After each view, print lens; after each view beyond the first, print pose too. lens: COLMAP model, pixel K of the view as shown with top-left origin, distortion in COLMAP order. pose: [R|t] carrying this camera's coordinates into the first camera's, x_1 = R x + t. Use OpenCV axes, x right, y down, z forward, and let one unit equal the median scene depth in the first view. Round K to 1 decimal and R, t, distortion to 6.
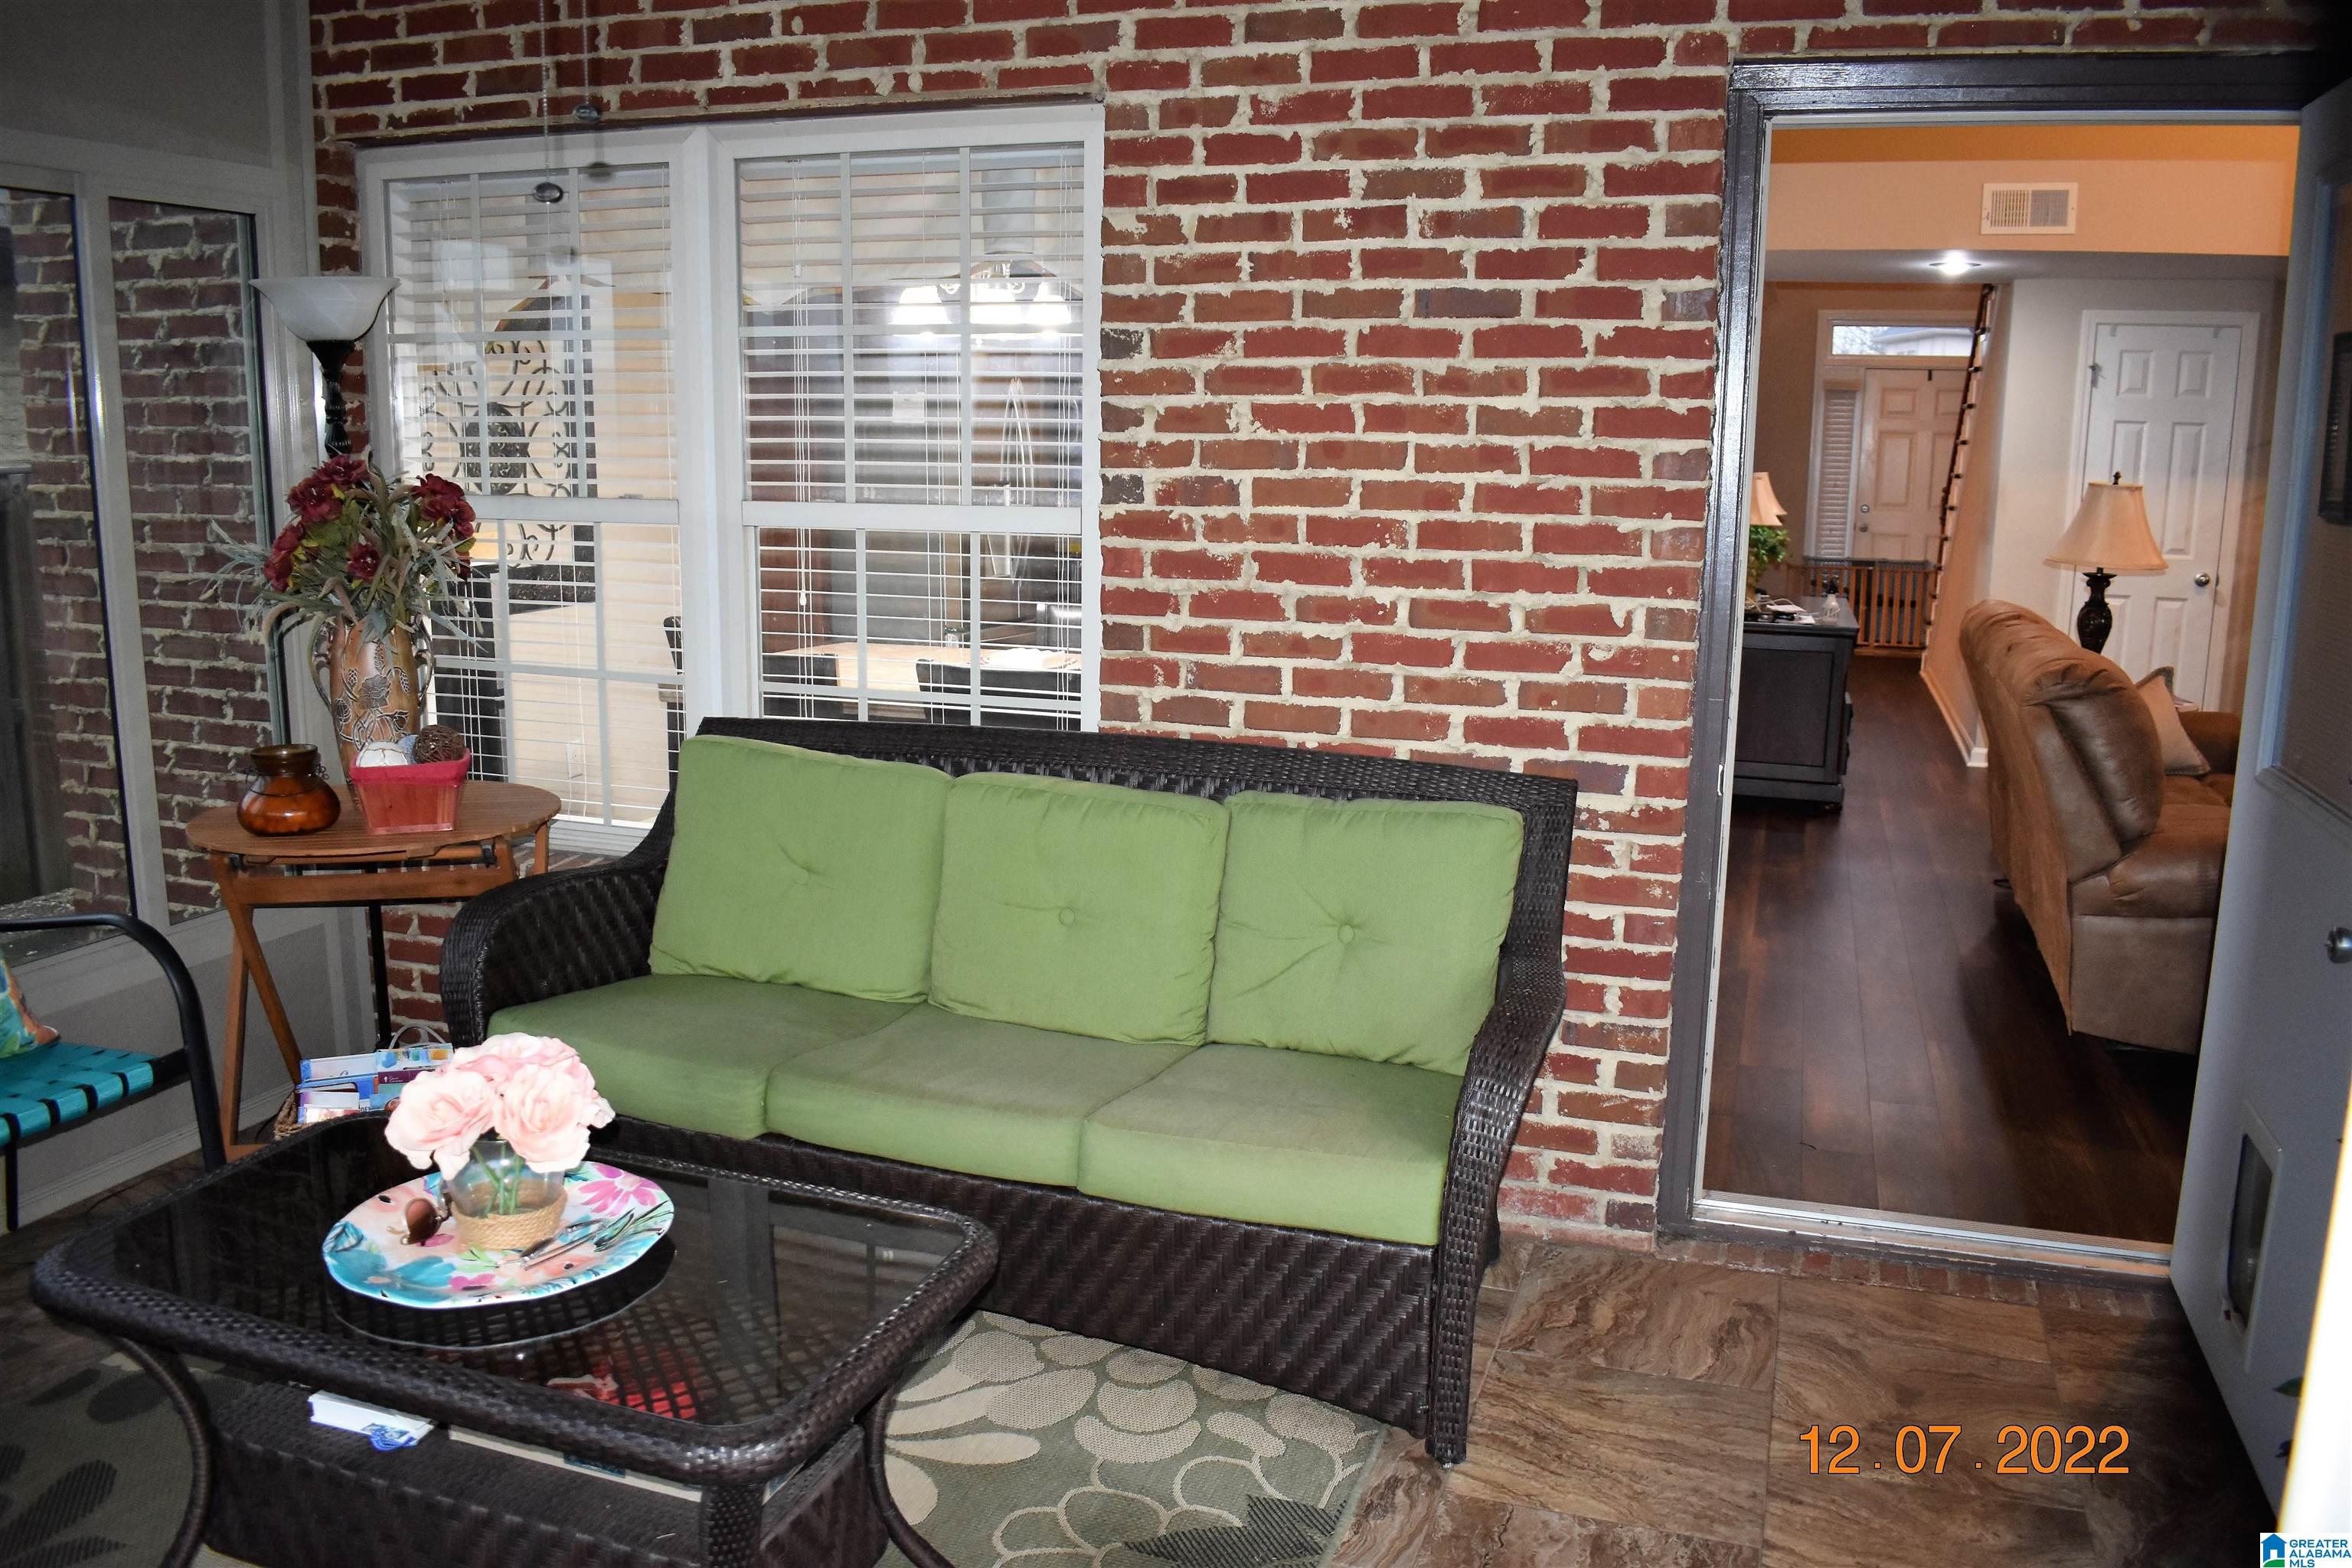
lens RADIAL K [[1830.9, 0, 1176.0], [0, 1830.9, 784.0], [0, 0, 1]] dist [-0.091088, 0.010951]
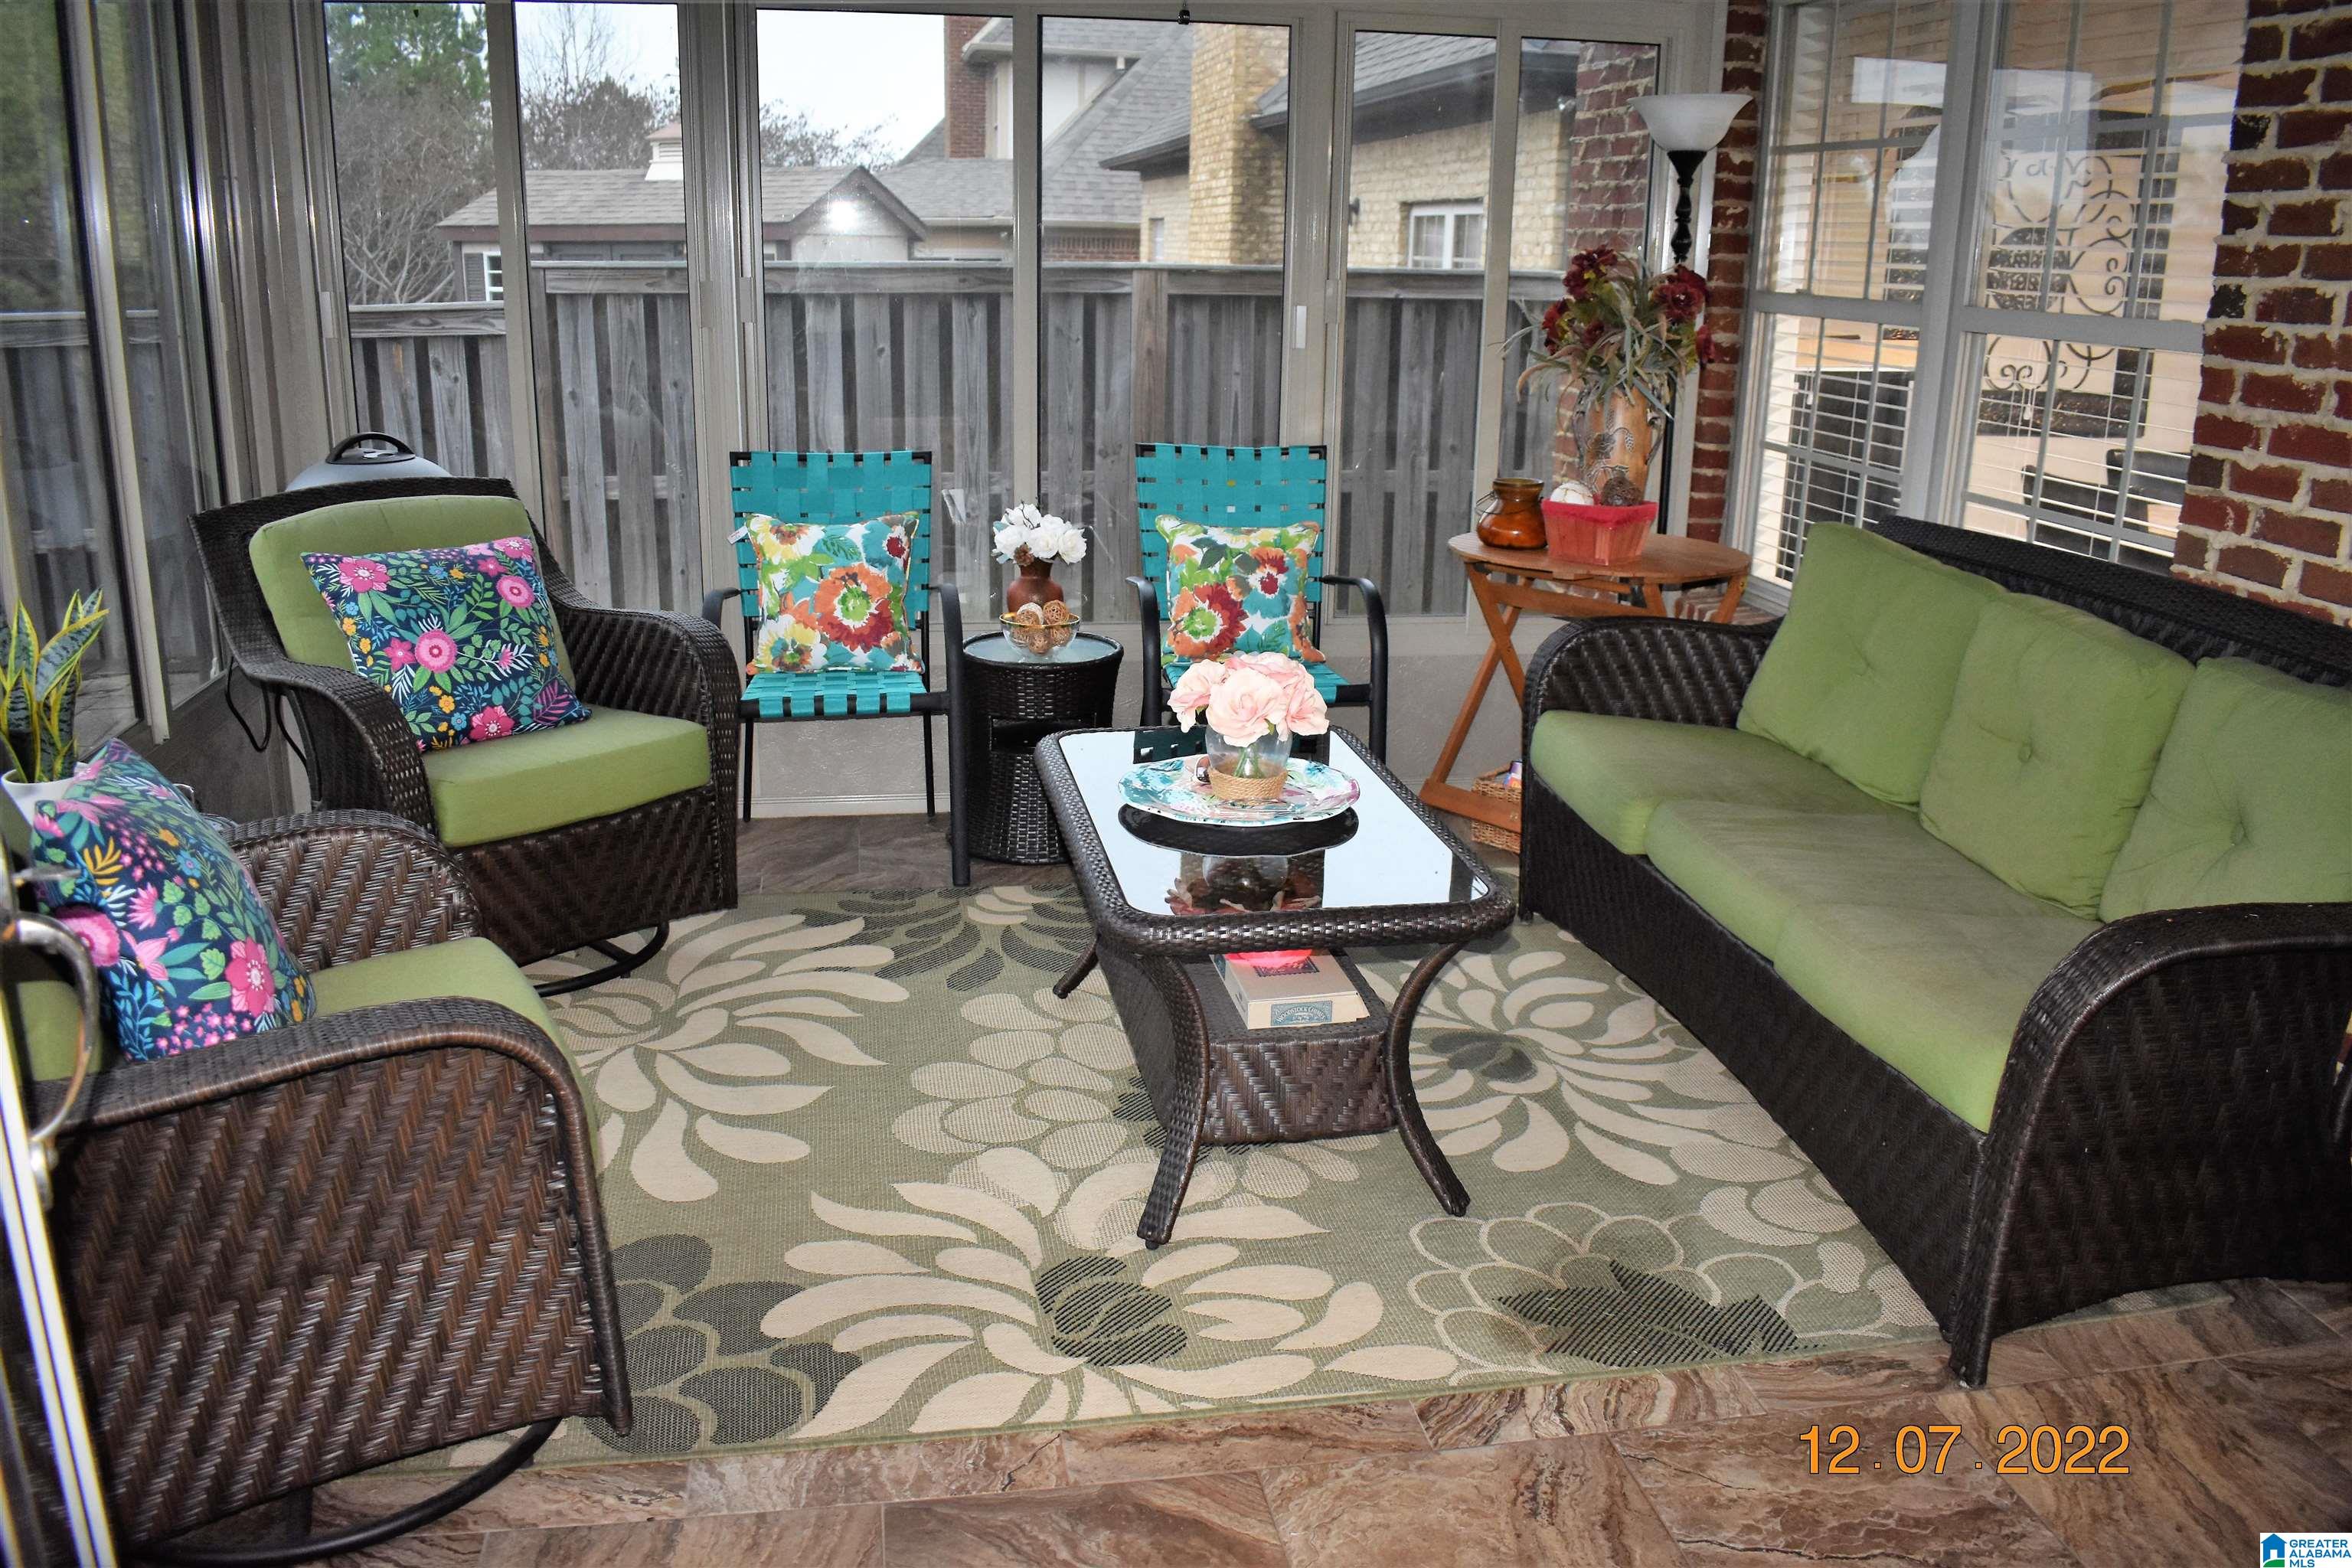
lens RADIAL K [[1830.9, 0, 1176.0], [0, 1830.9, 784.0], [0, 0, 1]] dist [-0.091088, 0.010951]
pose [[0.485401, 0.243516, -0.839694, 0.494637], [-0.177542, 0.967871, 0.178057, 0.001500], [0.856075, 0.062652, 0.513040, 0.151427]]
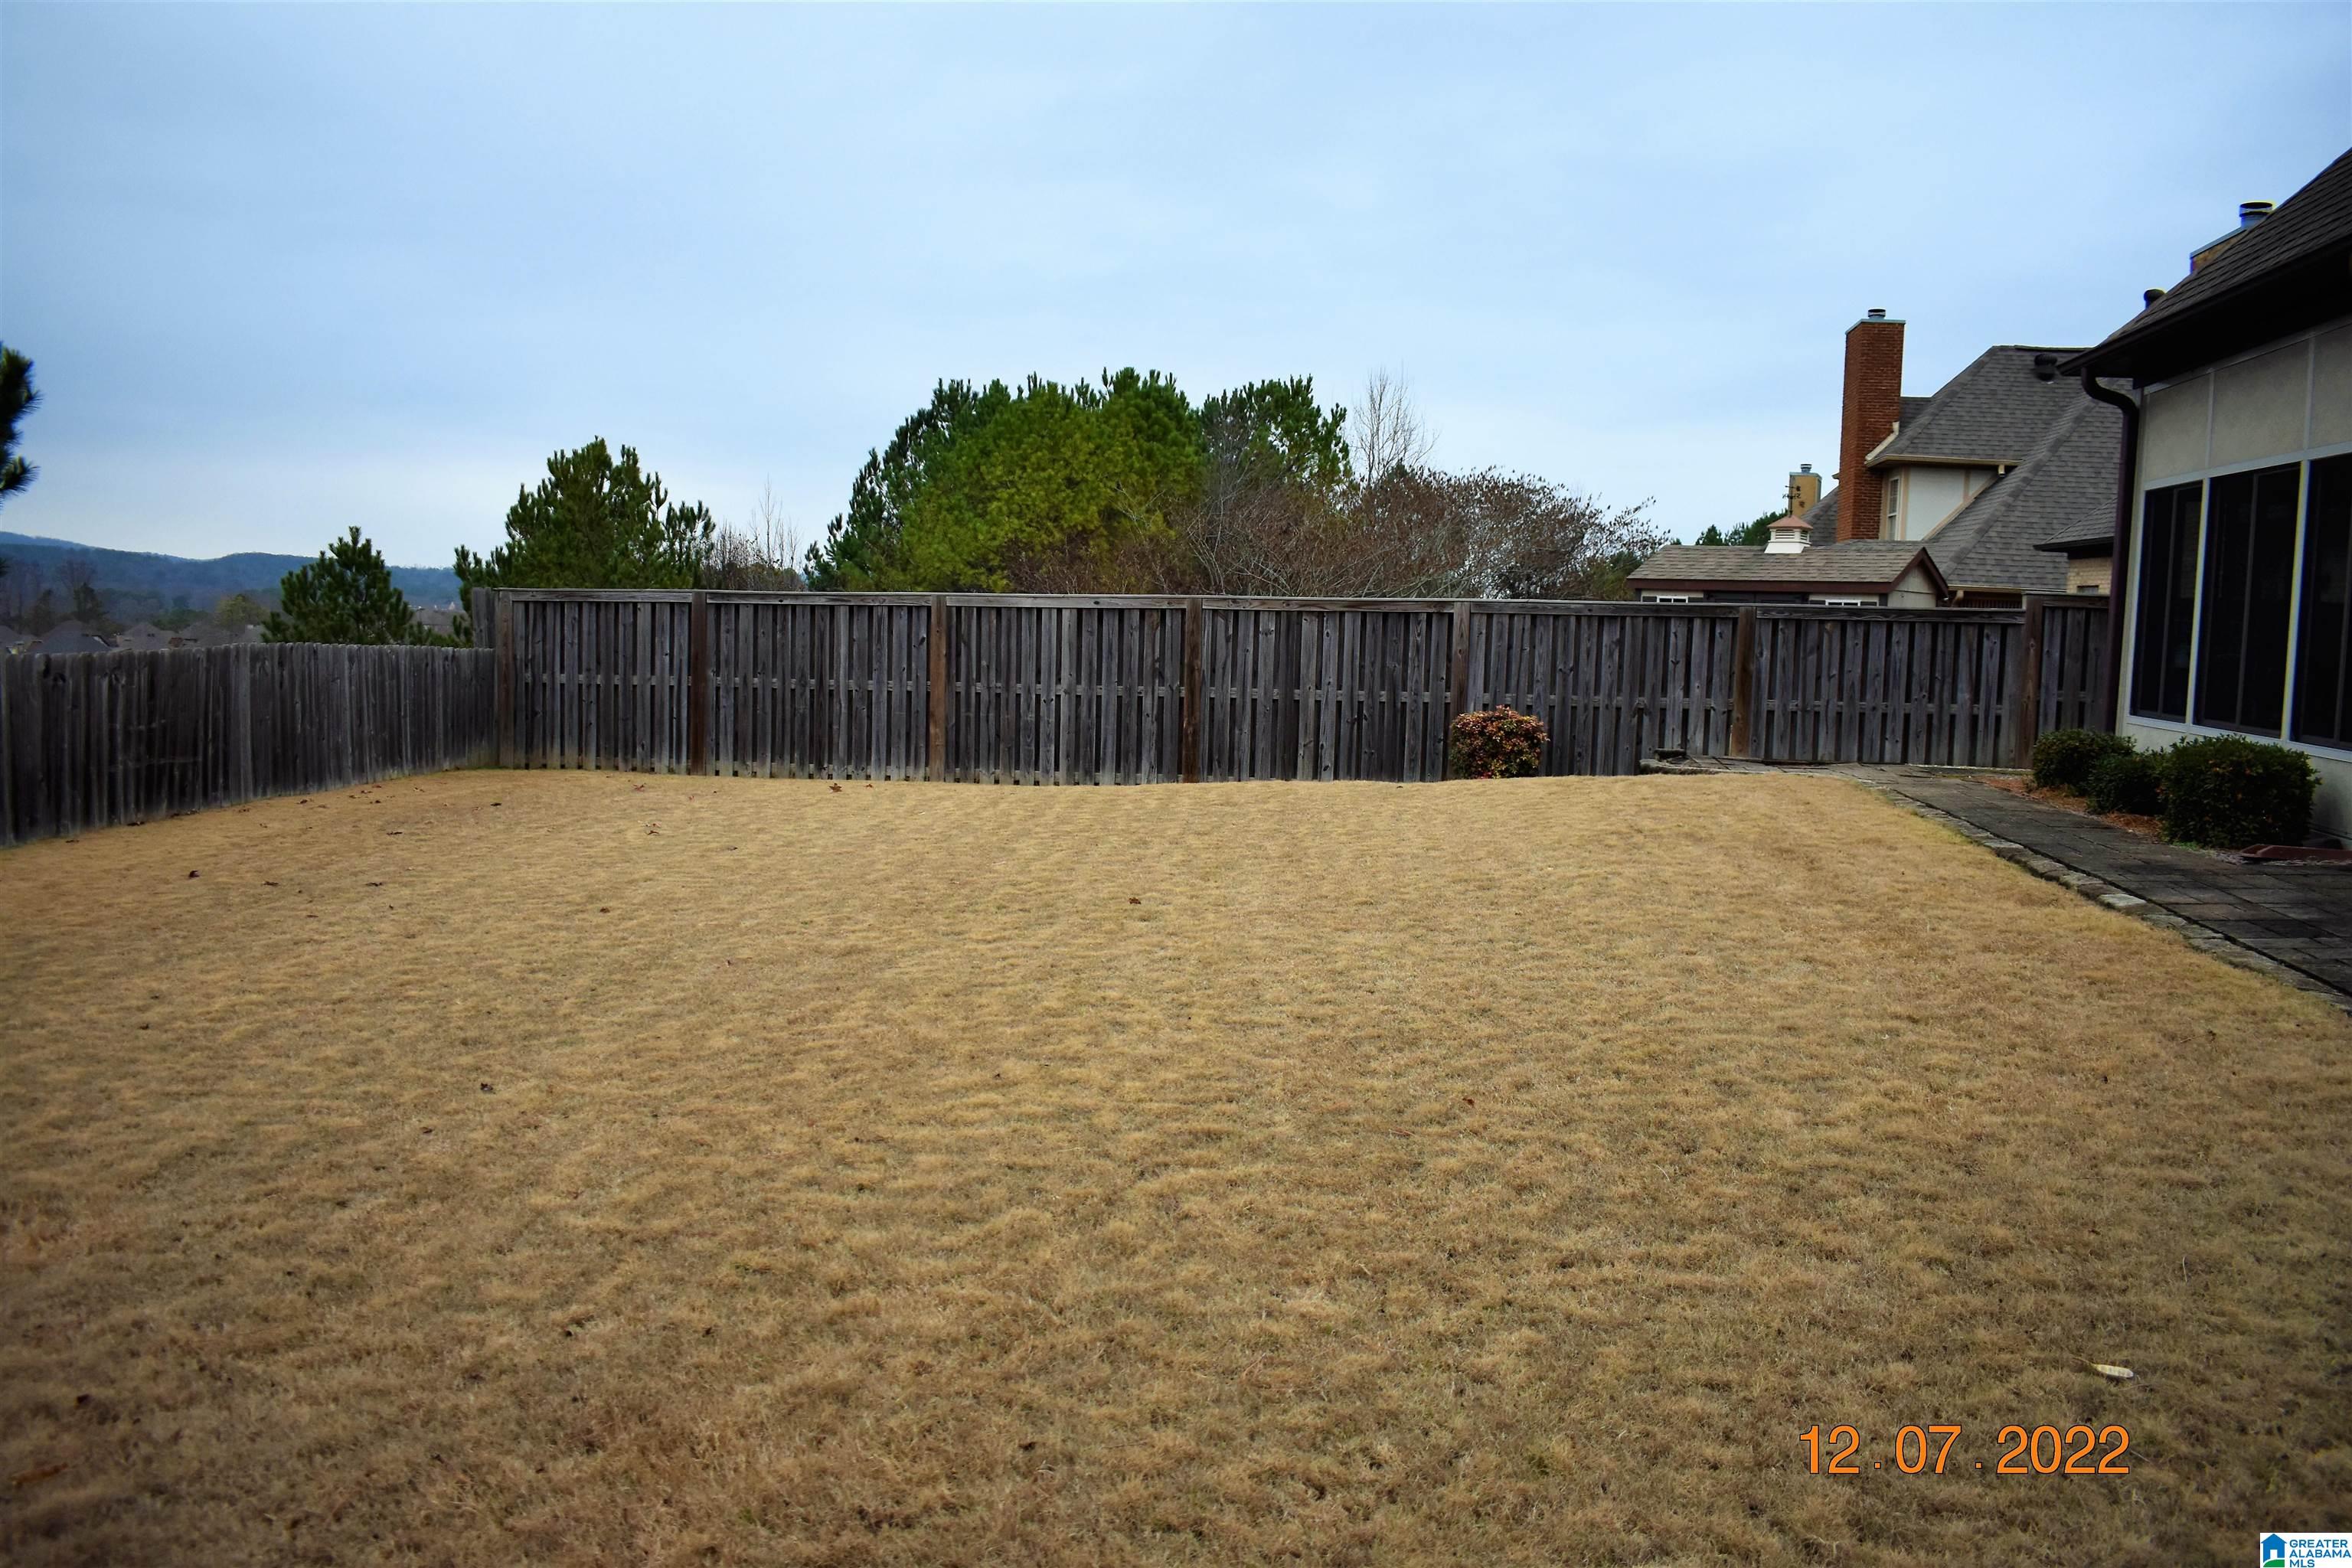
lens RADIAL K [[1830.9, 0, 1176.0], [0, 1830.9, 784.0], [0, 0, 1]] dist [-0.091088, 0.010951]
pose [[0.166381, 0.088687, -0.982065, 2.330321], [-0.212673, 0.975734, 0.052084, 0.604014], [0.962854, 0.200193, 0.181205, -2.210506]]
